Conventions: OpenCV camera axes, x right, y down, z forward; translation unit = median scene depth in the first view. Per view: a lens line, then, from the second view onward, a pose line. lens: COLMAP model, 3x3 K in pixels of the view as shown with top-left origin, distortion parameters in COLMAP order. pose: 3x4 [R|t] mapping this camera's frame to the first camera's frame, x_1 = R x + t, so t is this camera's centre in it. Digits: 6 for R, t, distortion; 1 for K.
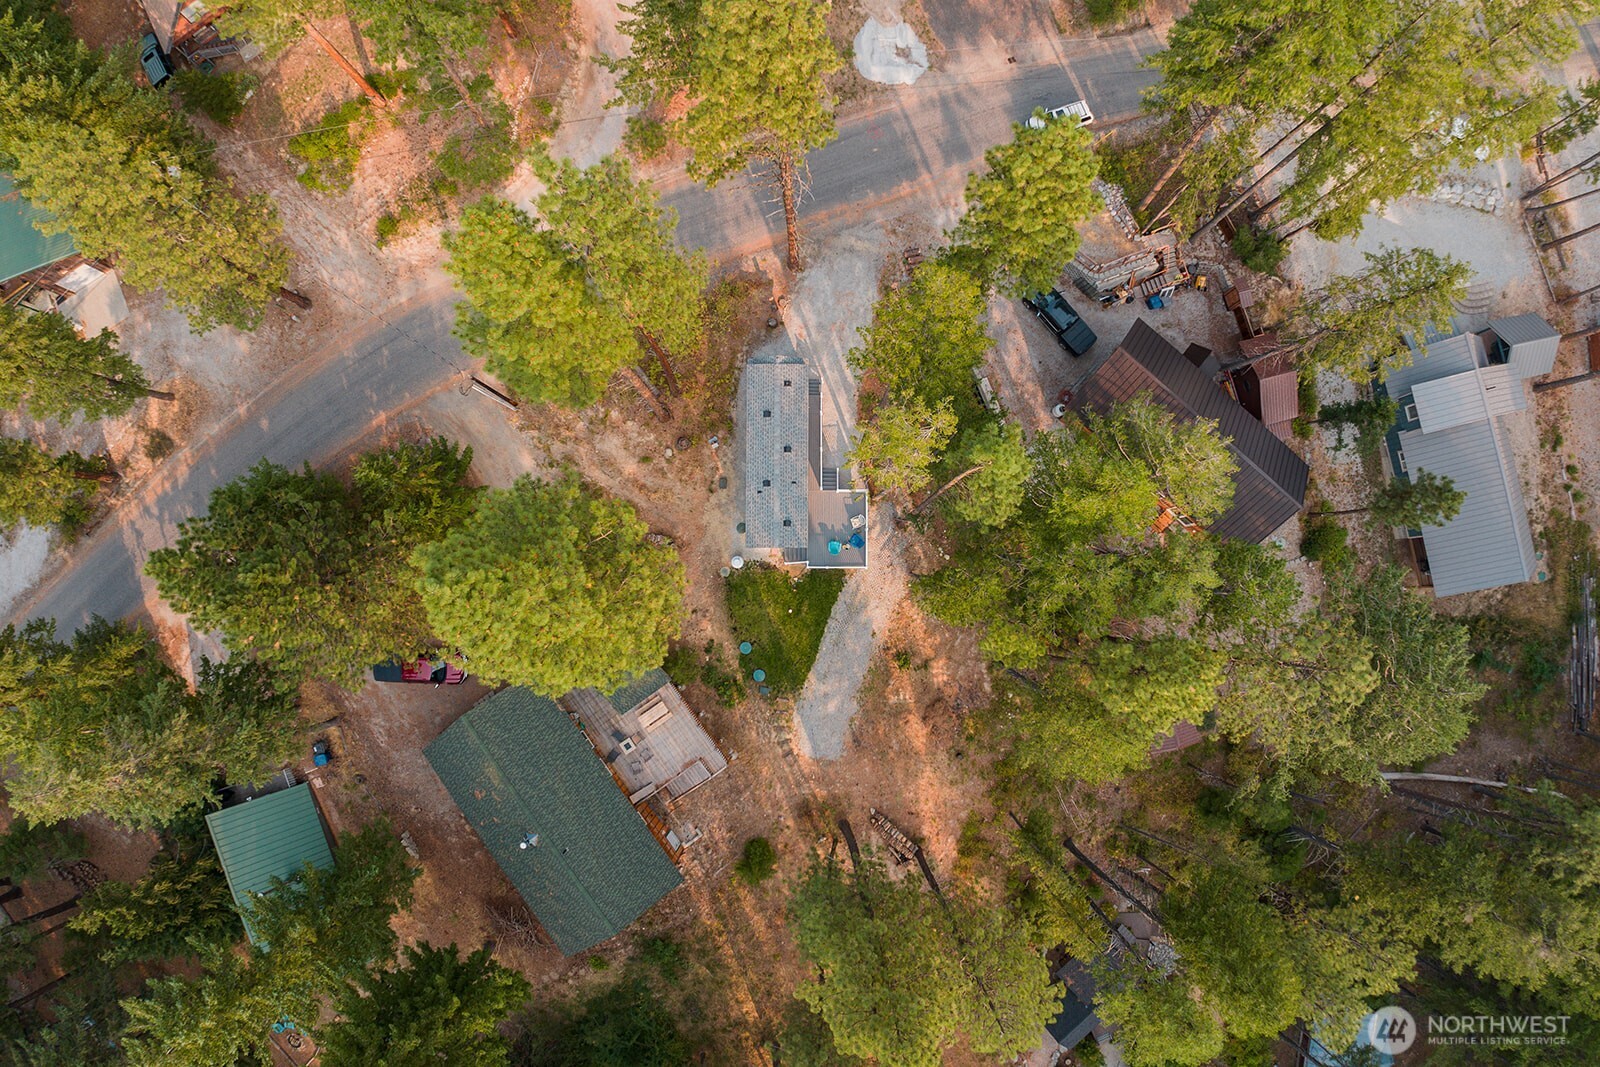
lens RADIAL K [[1174.5, 0, 824.0], [0, 1174.5, 534.6], [0, 0, 1]] dist [-0.208411, -0.001529]
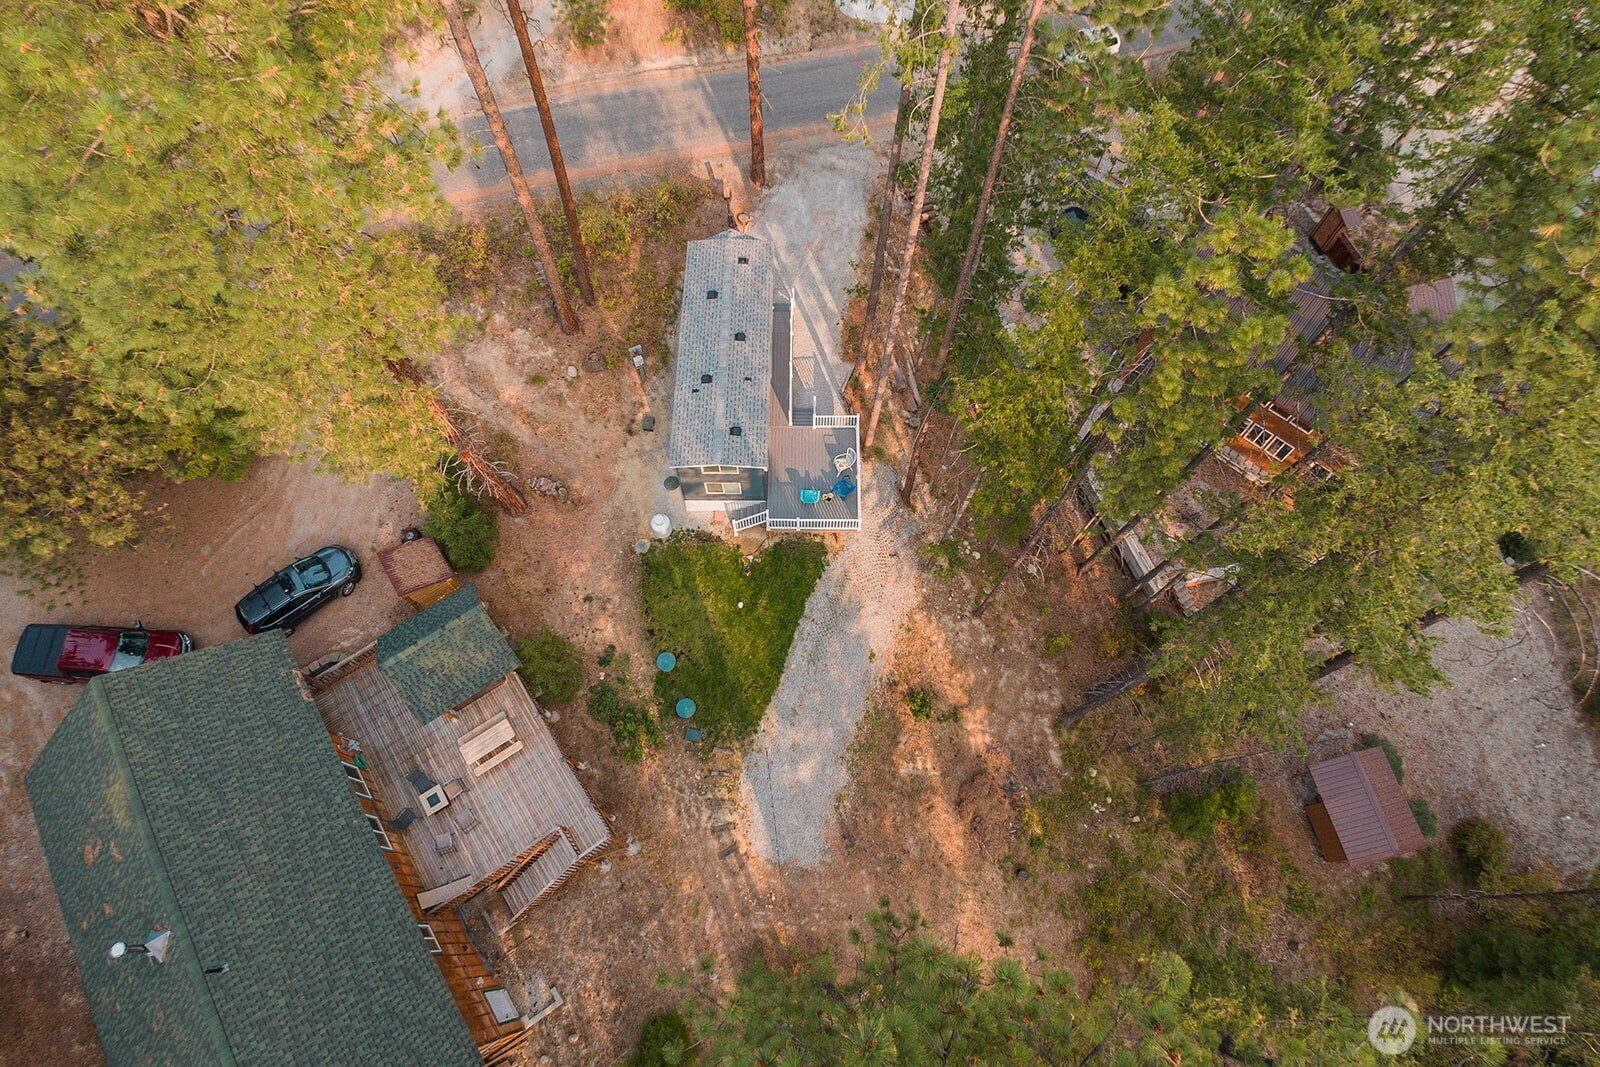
lens RADIAL K [[921.4, 0, 797.9], [0, 921.4, 502.8], [0, 0, 1]] dist [-0.055037, -0.001189]
pose [[0.999919, 0.002145, -0.012559, 0.008684], [-0.007042, 0.914512, -0.404497, 0.215427], [0.010618, 0.404552, 0.914453, 0.521694]]
